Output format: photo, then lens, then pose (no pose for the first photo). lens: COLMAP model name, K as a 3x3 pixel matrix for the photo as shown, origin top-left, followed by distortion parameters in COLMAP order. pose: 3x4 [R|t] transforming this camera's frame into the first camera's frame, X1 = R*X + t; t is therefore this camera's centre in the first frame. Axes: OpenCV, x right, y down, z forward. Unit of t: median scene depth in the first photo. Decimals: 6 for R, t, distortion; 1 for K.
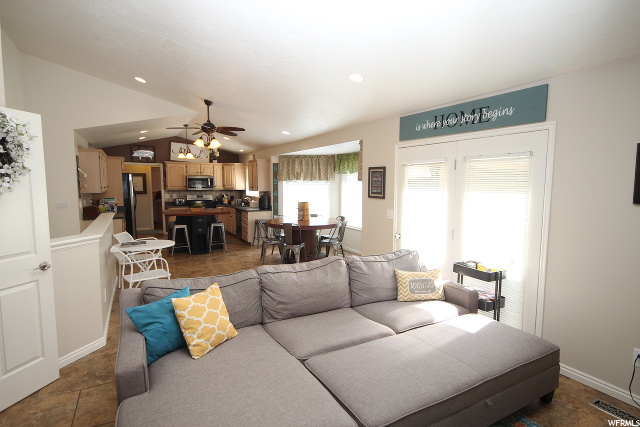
lens RADIAL K [[325.9, 0, 320.0], [0, 325.9, 213.5], [0, 0, 1]] dist [-0.001590, -0.000214]
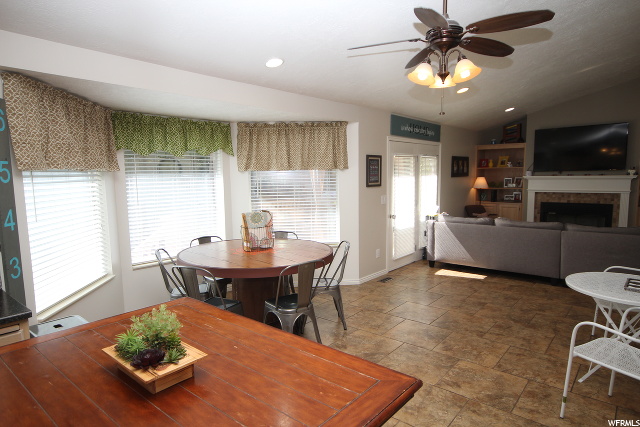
lens RADIAL K [[390.9, 0, 320.0], [0, 390.9, 213.5], [0, 0, 1]] dist [0.000602, 0.000216]
pose [[-0.352268, -0.100860, 0.930449, -0.965469], [0.099131, 0.984562, 0.144257, -0.168042], [-0.930634, 0.143054, -0.336831, 1.703126]]
